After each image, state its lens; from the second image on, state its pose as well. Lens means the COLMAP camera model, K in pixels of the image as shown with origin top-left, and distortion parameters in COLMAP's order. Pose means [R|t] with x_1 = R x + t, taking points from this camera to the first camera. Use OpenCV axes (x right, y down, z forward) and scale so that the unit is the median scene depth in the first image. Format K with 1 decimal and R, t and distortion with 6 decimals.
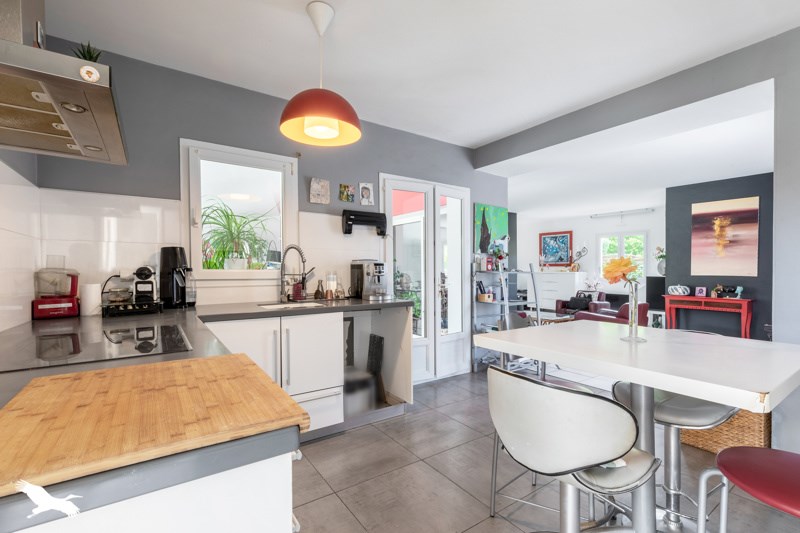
lens RADIAL K [[362.2, 0, 400.0], [0, 362.2, 268.6], [0, 0, 1]] dist [0.000846, 0.000039]
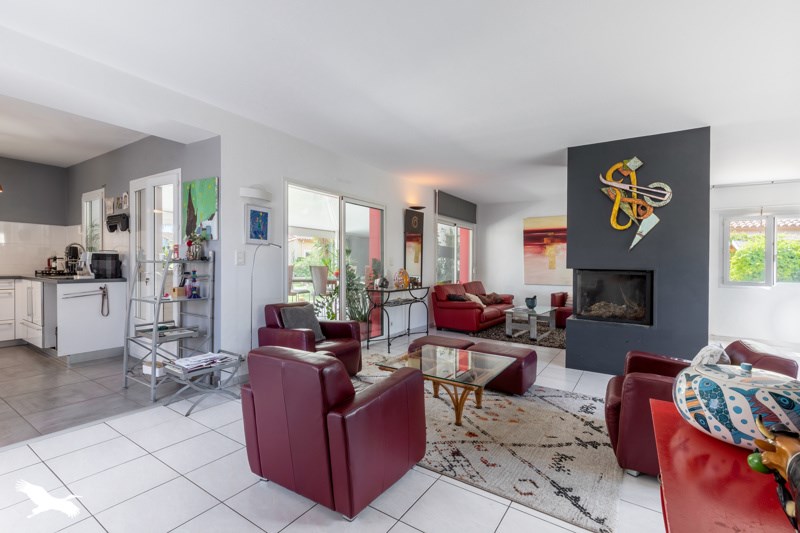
lens RADIAL K [[362.2, 0, 399.6], [0, 362.2, 265.7], [0, 0, 1]] dist [0.000846, 0.000039]
pose [[0.383738, 0.010989, -0.923377, 1.178247], [-0.012778, 0.999897, 0.006589, 0.007144], [0.923354, 0.009270, 0.383839, 1.107309]]
